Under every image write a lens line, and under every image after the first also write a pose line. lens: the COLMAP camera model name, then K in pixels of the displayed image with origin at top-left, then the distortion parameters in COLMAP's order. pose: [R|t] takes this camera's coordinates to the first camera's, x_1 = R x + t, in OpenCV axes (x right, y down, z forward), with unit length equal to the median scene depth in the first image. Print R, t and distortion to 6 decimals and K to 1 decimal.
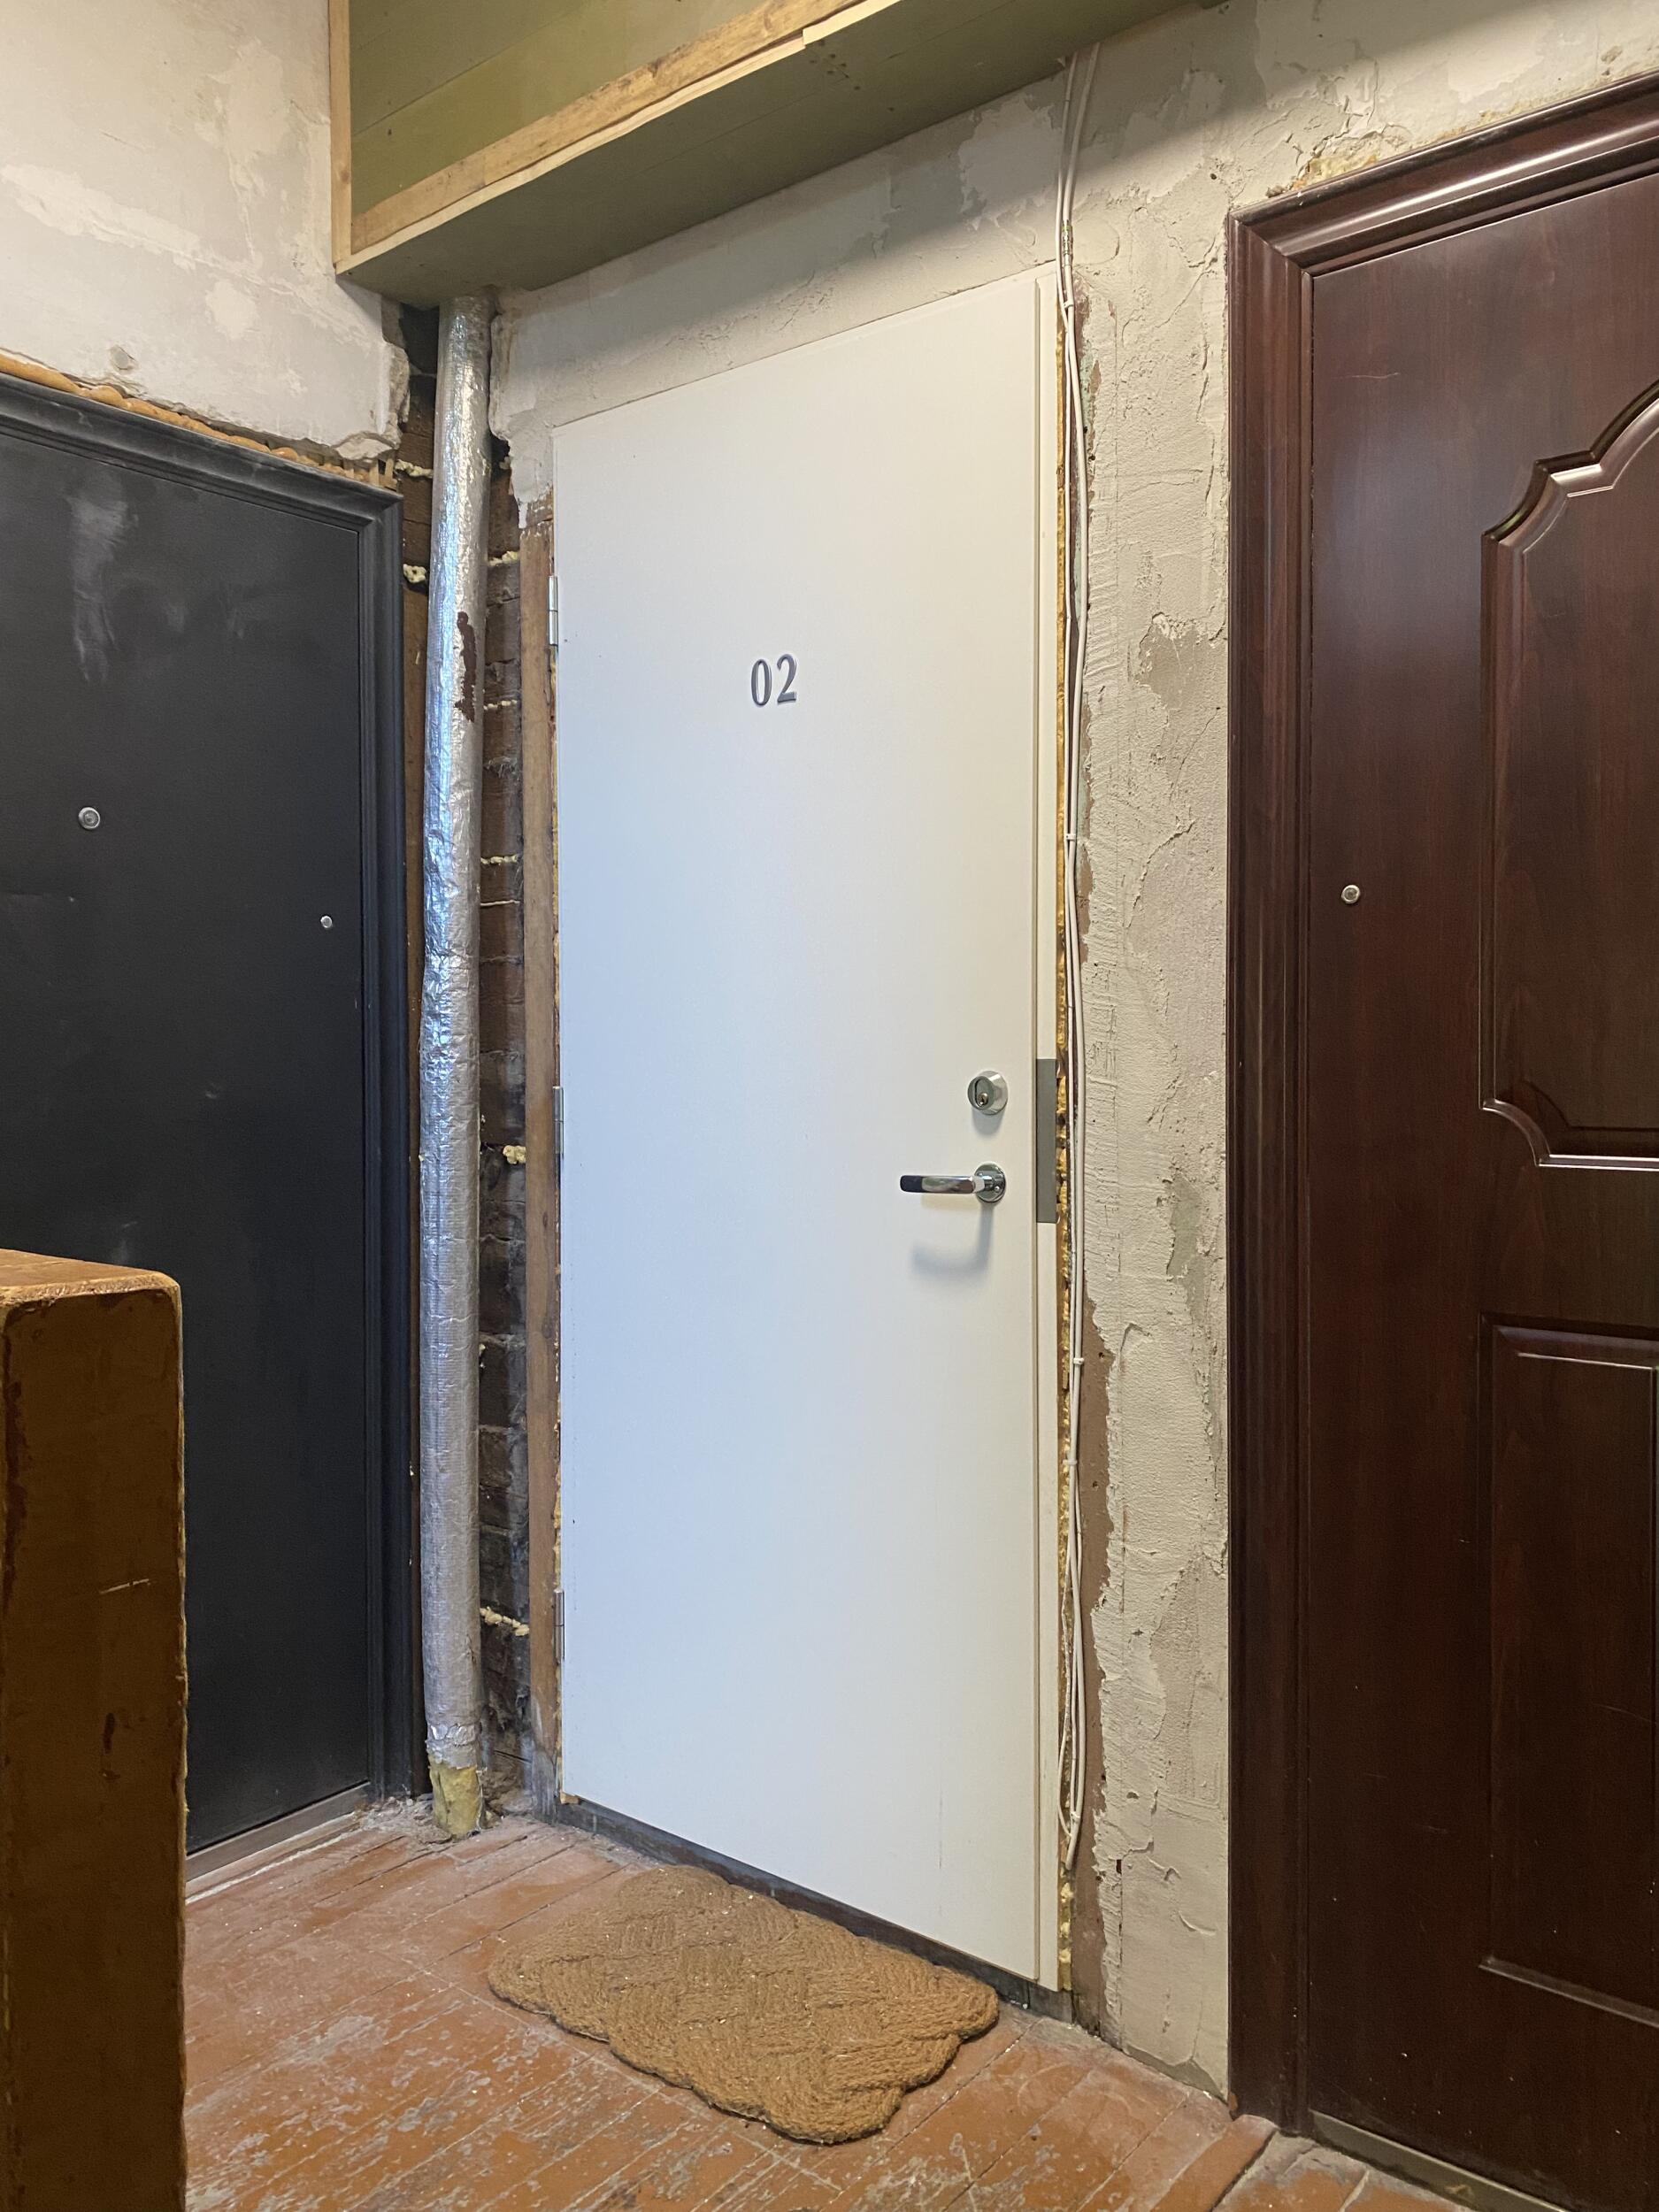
lens RADIAL K [[1673.9, 0, 846.4], [0, 1673.9, 1087.8], [0, 0, 1]] dist [0.028474, -0.034139]
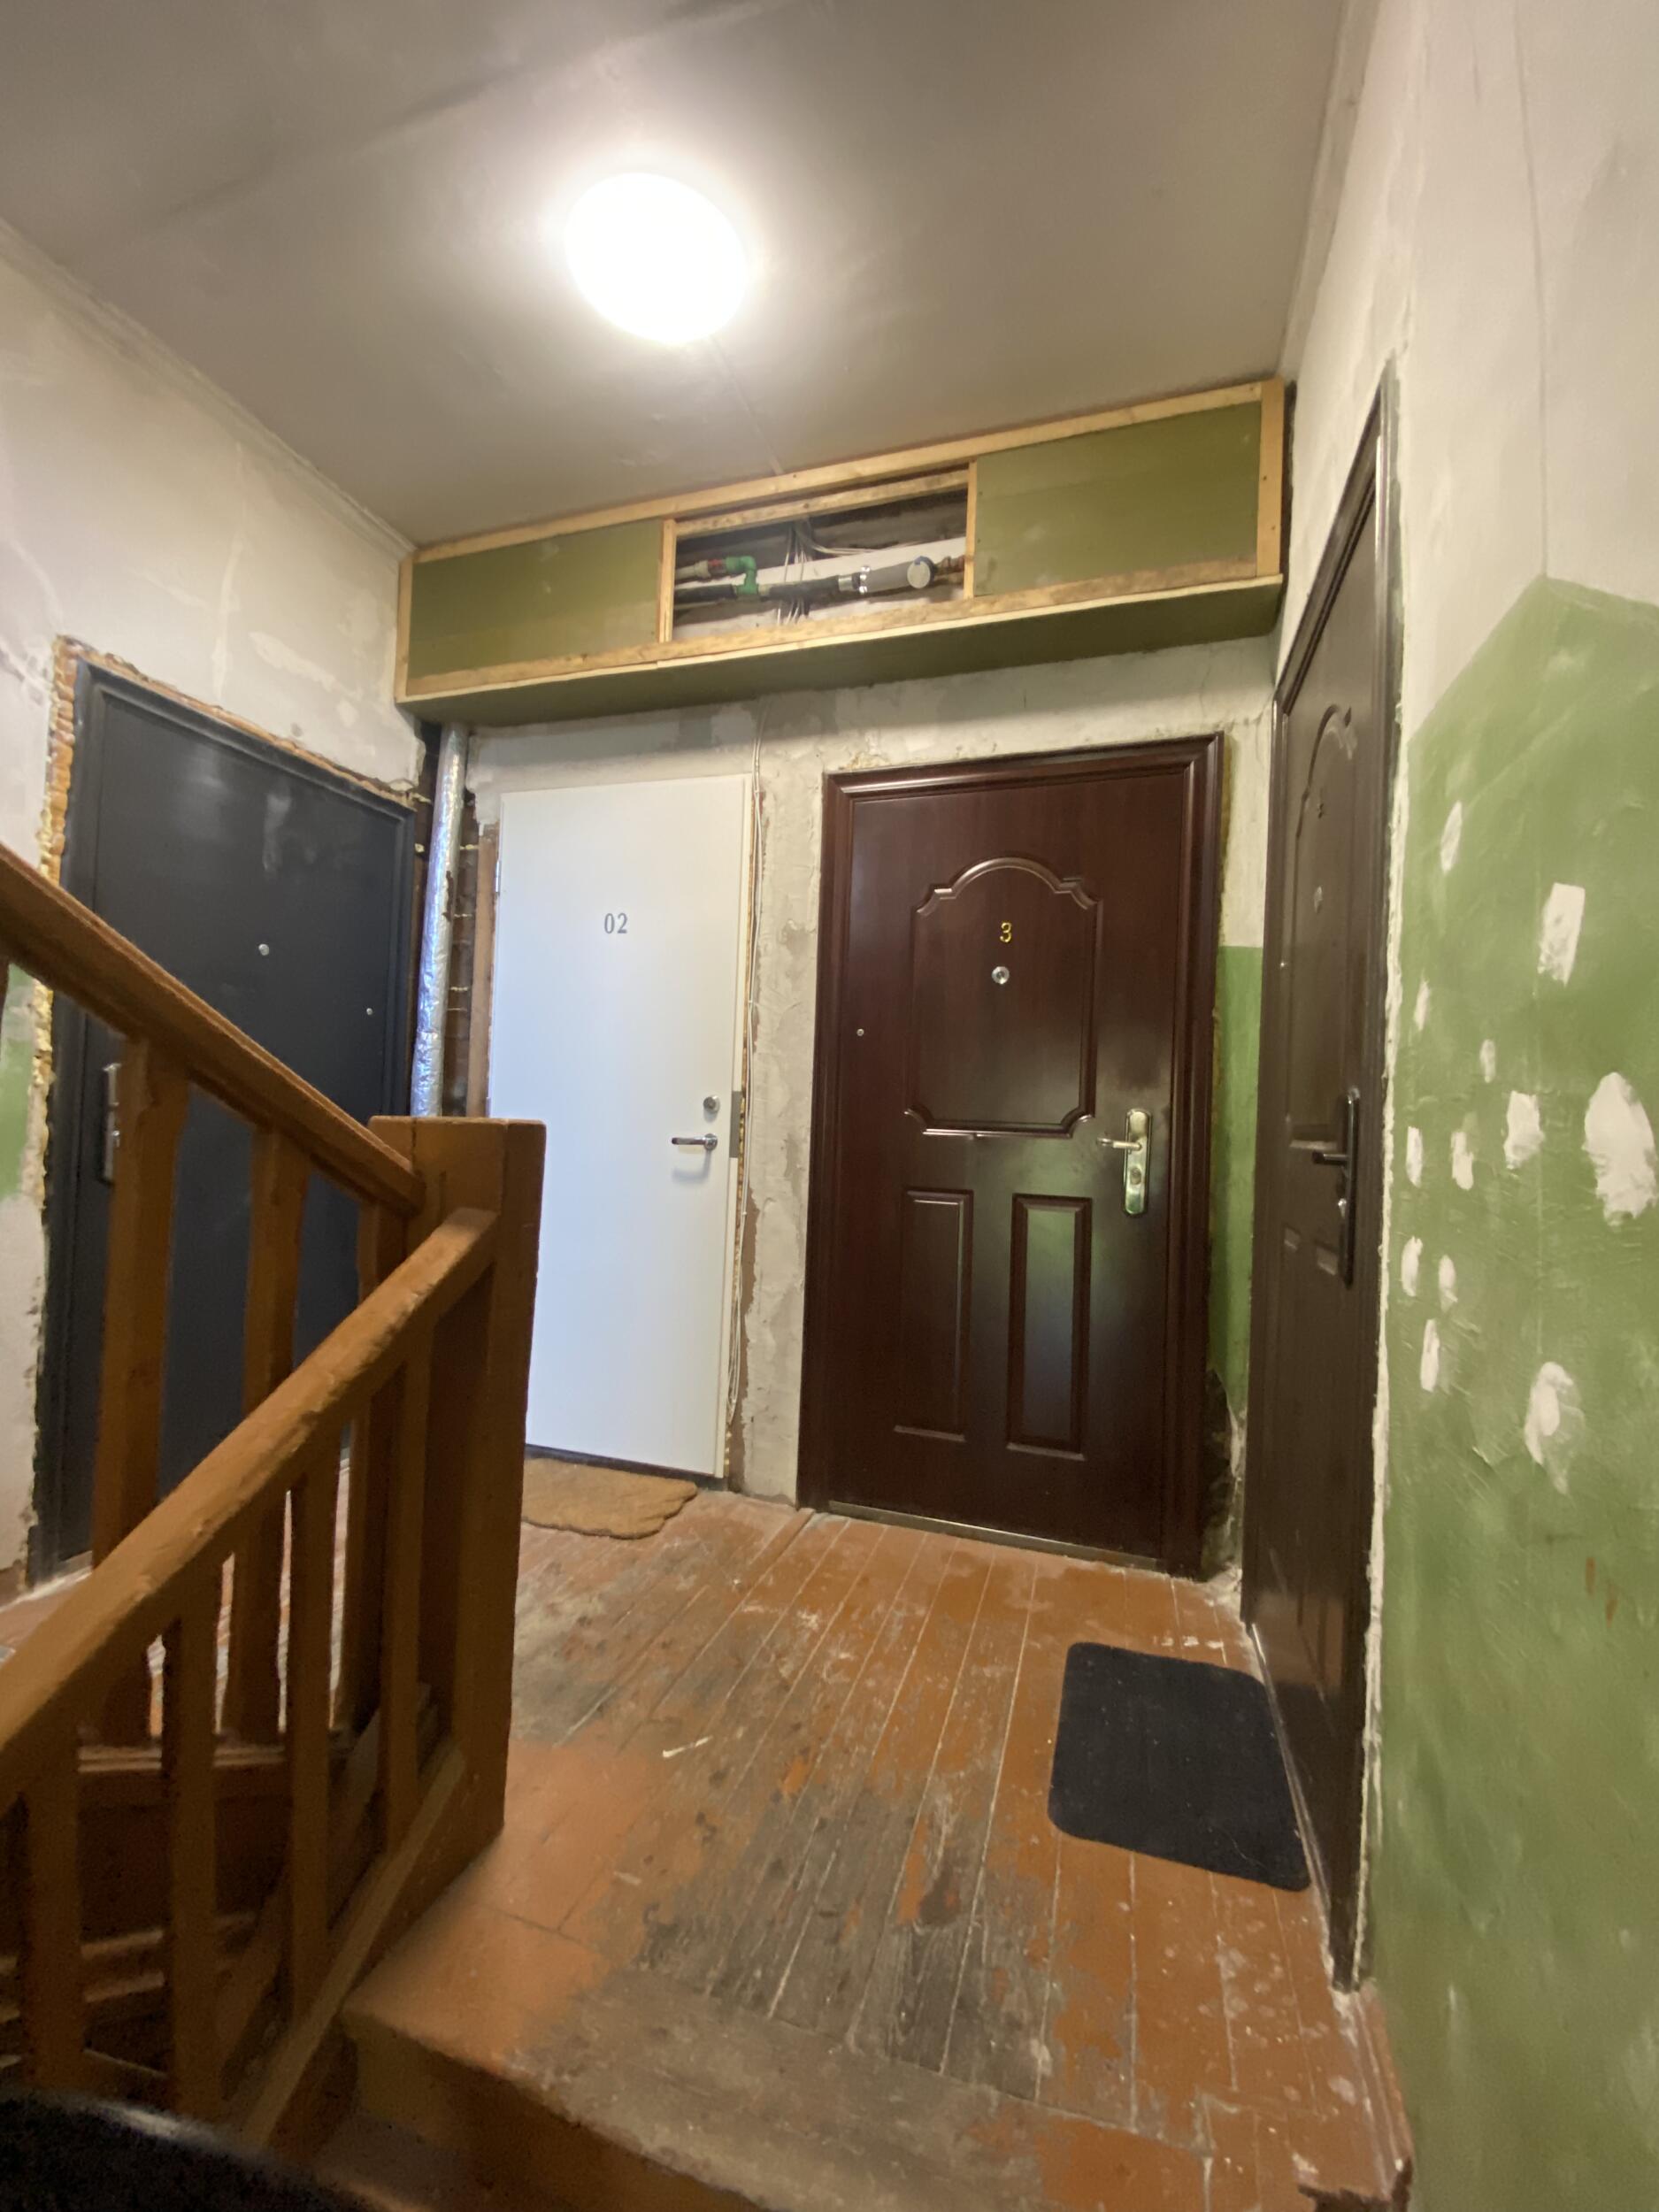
lens RADIAL K [[894.9, 0, 830.5], [0, 894.9, 1107.8], [0, 0, 1]] dist [0.011198, -0.002724]
pose [[0.936898, 0.045662, 0.346608, -0.200434], [-0.033641, 0.998608, -0.040622, 0.055281], [-0.347980, 0.026399, 0.937130, -0.270674]]
